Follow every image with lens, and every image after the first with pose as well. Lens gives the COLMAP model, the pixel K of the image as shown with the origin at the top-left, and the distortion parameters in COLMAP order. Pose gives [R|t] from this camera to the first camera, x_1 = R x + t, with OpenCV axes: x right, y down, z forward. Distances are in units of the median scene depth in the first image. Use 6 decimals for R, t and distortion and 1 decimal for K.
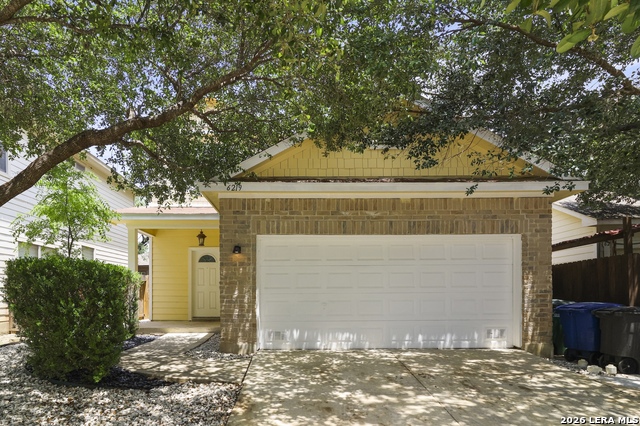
lens RADIAL K [[352.1, 0, 280.7], [0, 352.1, 292.0], [0, 0, 1]] dist [-0.001869, 0.000815]
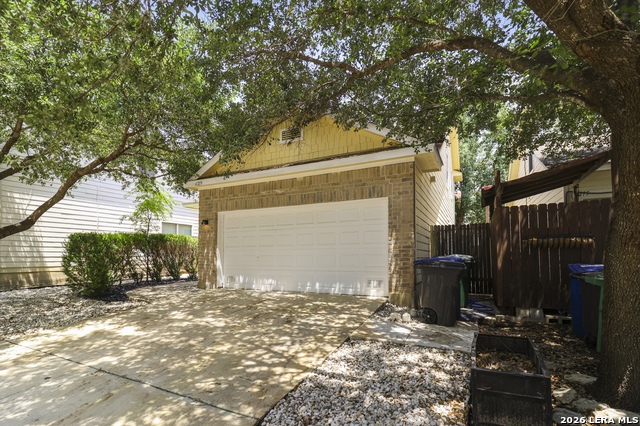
lens RADIAL K [[288.4, 0, 324.5], [0, 288.4, 245.2], [0, 0, 1]] dist [0.000136, 0.000092]
pose [[0.908736, -0.013597, -0.417149, 0.886694], [0.002722, 0.999641, -0.026653, 0.016169], [0.417362, 0.023085, 0.908447, 0.065947]]
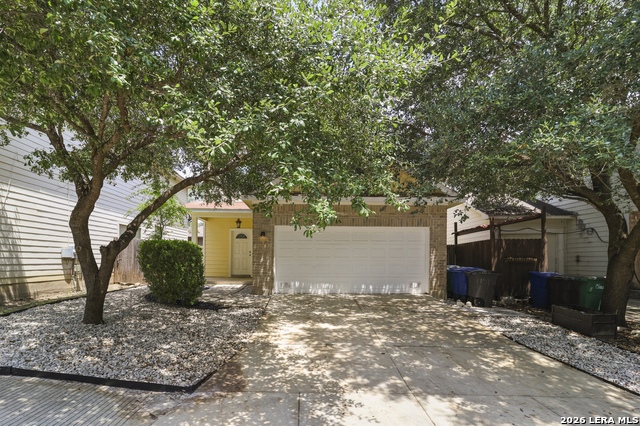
lens RADIAL K [[288.4, 0, 295.1], [0, 288.4, 256.6], [0, 0, 1]] dist [0.000136, 0.000092]
pose [[0.999939, 0.010686, 0.002934, 0.029443], [-0.010675, 0.999936, -0.003809, -0.007826], [-0.002975, 0.003777, 0.999988, -0.397431]]
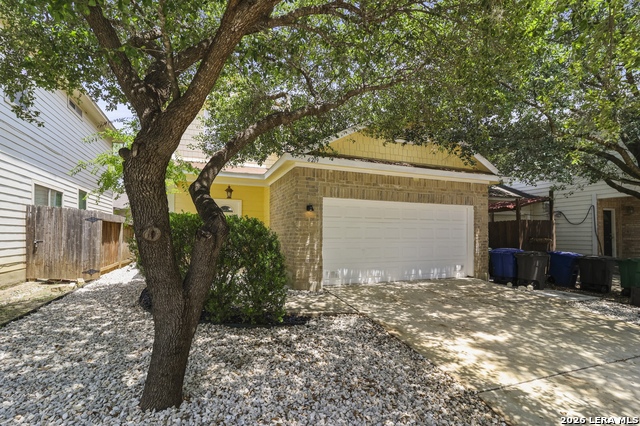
lens RADIAL K [[288.4, 0, 298.9], [0, 288.4, 229.1], [0, 0, 1]] dist [0.000136, 0.000092]
pose [[0.939246, 0.016023, 0.342871, -0.519530], [-0.012105, 0.999835, -0.013566, -0.029820], [-0.343032, 0.008591, 0.939284, 0.035276]]
